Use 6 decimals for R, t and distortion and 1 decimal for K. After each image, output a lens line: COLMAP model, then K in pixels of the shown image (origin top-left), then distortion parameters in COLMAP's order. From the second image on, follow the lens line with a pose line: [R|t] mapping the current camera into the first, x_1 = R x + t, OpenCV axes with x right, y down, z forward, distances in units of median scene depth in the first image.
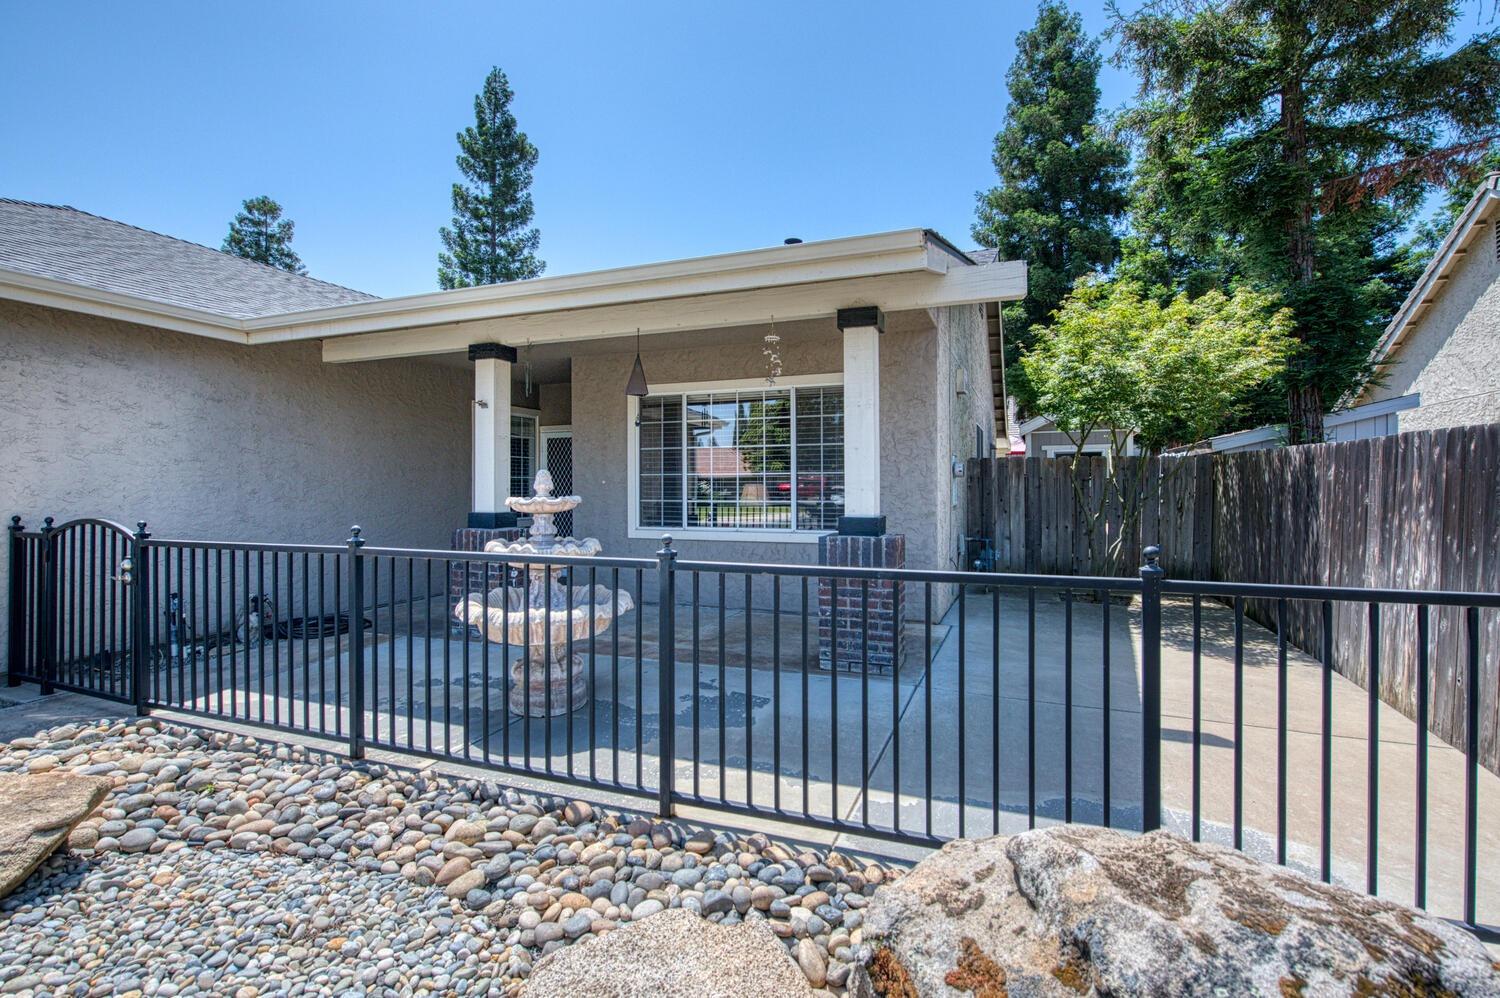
lens RADIAL K [[700.6, 0, 754.8], [0, 700.6, 489.5], [0, 0, 1]] dist [0.000471, -0.000224]
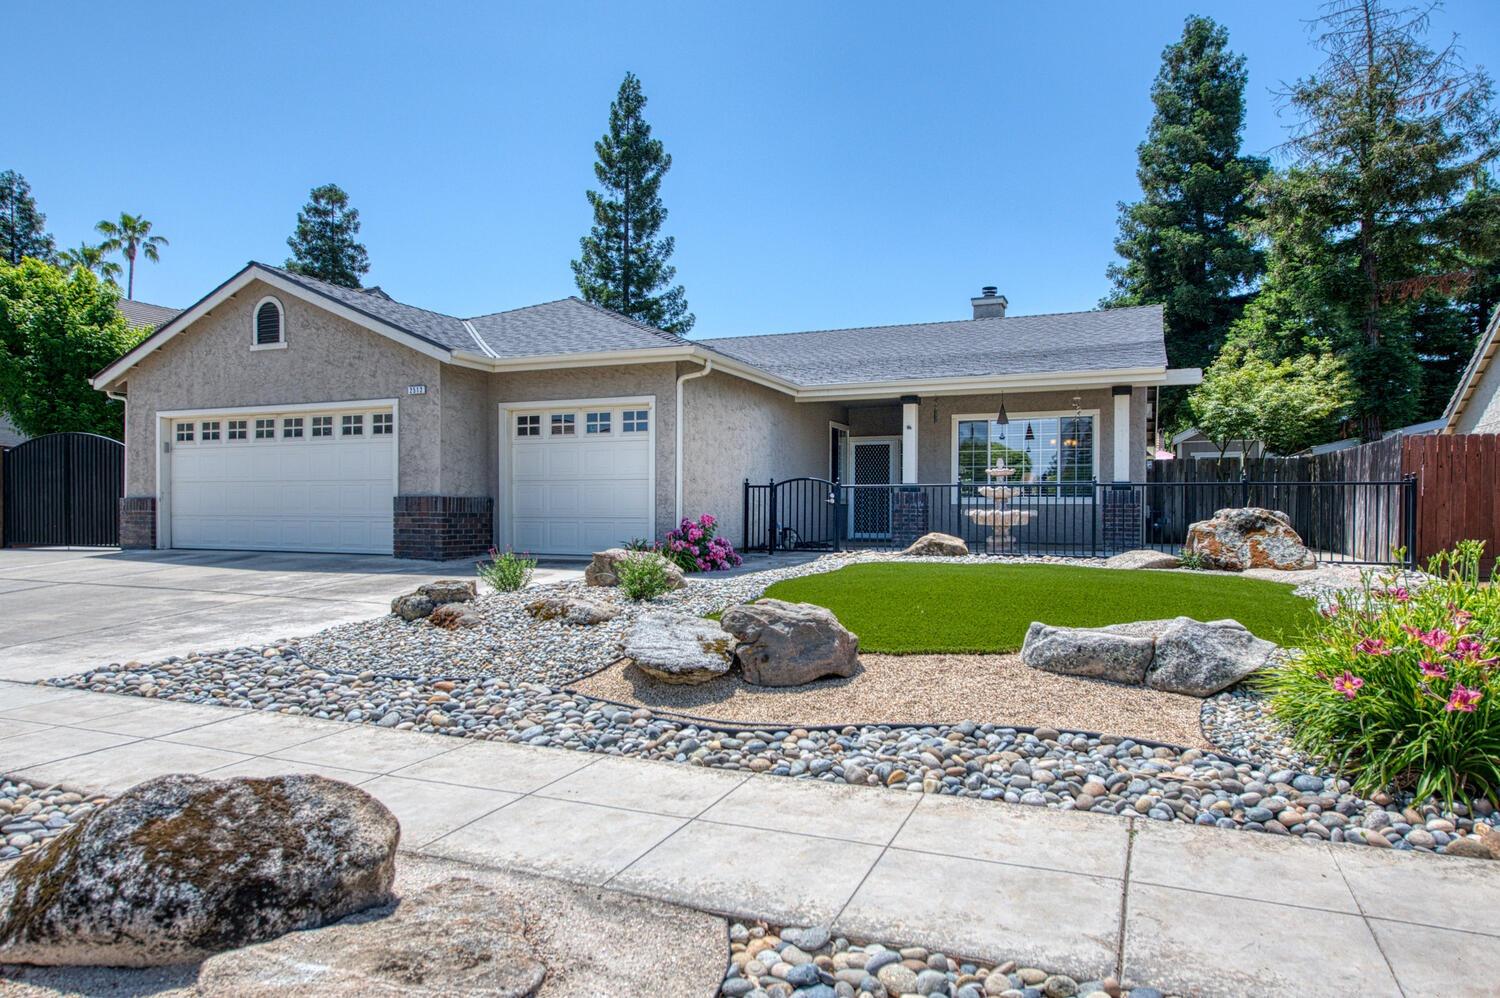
lens RADIAL K [[925.6, 0, 741.7], [0, 925.6, 531.7], [0, 0, 1]] dist [0.002060, 0.003796]
pose [[0.999289, 0.006760, -0.037102, -0.185407], [-0.006023, 0.999783, 0.019924, 0.029011], [0.037229, -0.019687, 0.999113, -0.387733]]
